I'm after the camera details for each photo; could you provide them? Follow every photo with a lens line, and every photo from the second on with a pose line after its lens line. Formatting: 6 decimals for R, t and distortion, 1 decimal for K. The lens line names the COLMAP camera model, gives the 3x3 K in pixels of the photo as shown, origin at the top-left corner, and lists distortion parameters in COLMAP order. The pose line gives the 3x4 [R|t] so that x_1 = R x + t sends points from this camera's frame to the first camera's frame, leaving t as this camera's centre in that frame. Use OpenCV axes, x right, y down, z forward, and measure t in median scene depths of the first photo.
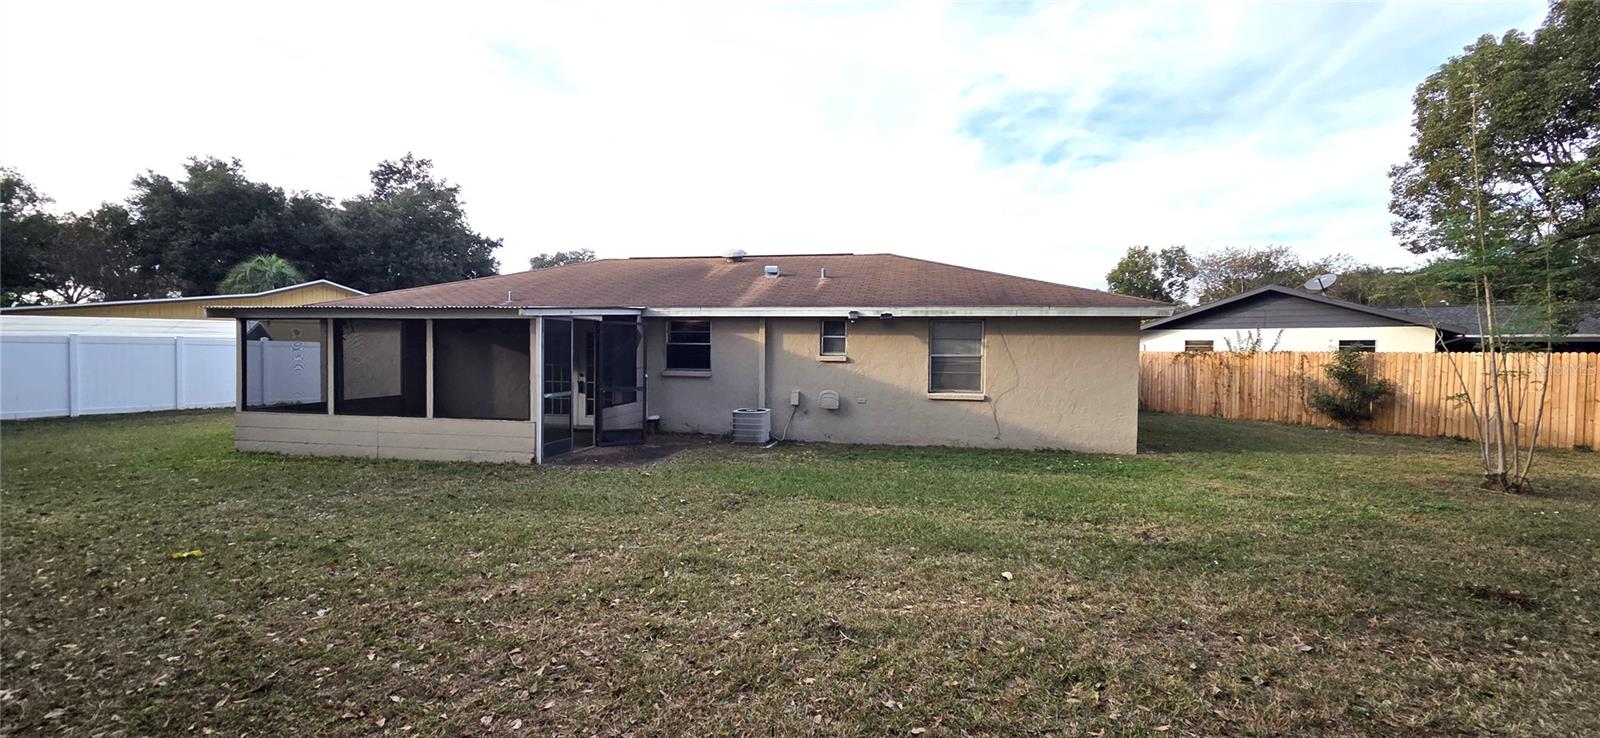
lens RADIAL K [[664.8, 0, 797.2], [0, 664.8, 369.0], [0, 0, 1]] dist [0.007650, -0.000079]
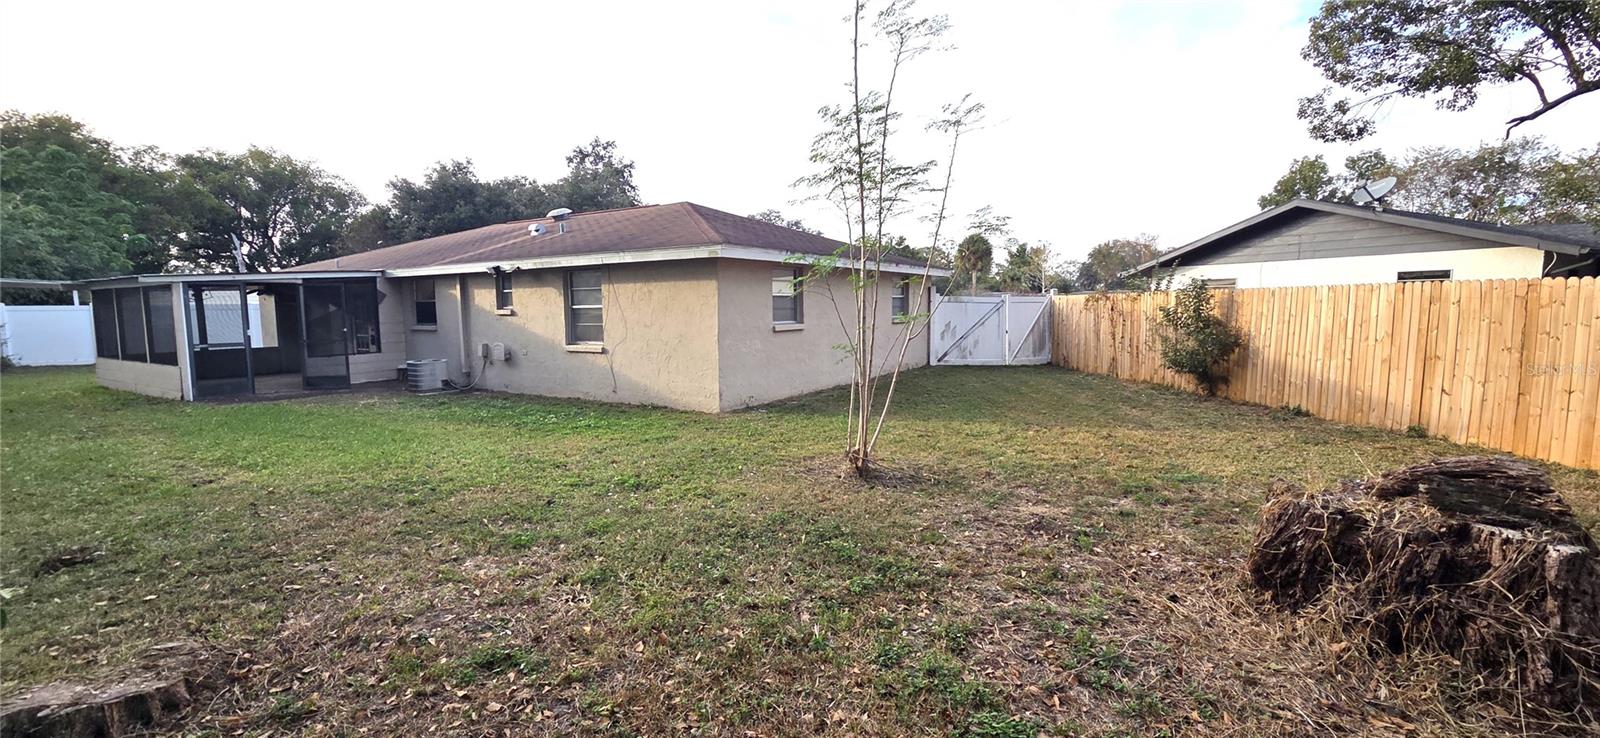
lens RADIAL K [[664.8, 0, 797.3], [0, 664.8, 376.1], [0, 0, 1]] dist [0.007650, -0.000079]
pose [[0.928822, 0.017902, -0.370094, 0.766822], [0.011033, 0.997053, 0.075916, 0.009522], [0.370363, -0.074596, 0.925887, 0.174681]]
